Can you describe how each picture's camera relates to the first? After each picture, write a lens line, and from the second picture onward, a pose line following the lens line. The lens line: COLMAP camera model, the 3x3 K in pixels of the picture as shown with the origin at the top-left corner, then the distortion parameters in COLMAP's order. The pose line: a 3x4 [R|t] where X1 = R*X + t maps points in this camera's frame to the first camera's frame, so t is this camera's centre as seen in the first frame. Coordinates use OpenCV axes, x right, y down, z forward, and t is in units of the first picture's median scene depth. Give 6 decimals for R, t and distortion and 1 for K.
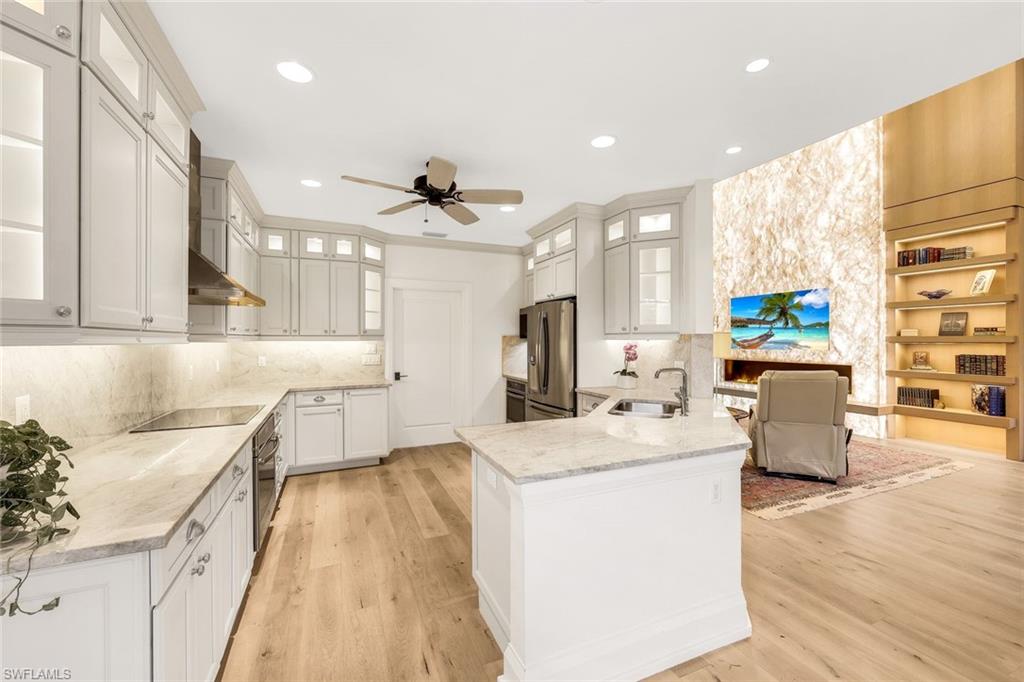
lens RADIAL K [[410.8, 0, 511.6], [0, 410.8, 339.4], [0, 0, 1]] dist [0.000547, 0.000144]
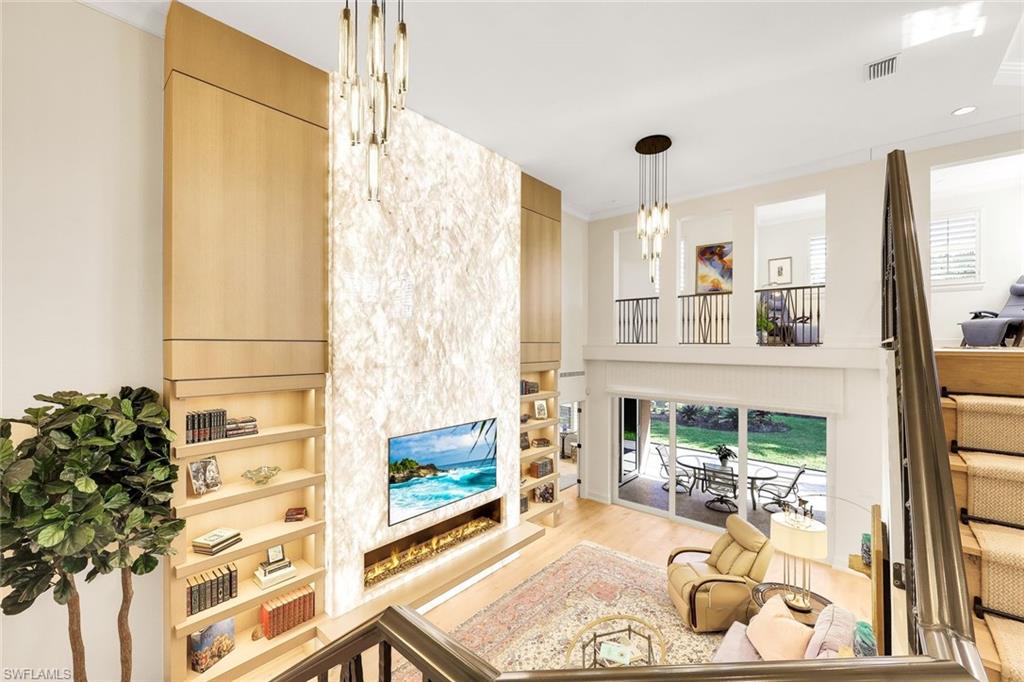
lens RADIAL K [[410.8, 0, 512.6], [0, 410.8, 343.9], [0, 0, 1]] dist [0.000547, 0.000144]
pose [[-0.431598, 0.002420, 0.902063, -0.055381], [-0.001350, 0.999994, -0.003329, -0.245611], [-0.902065, -0.002655, -0.431592, 1.169333]]
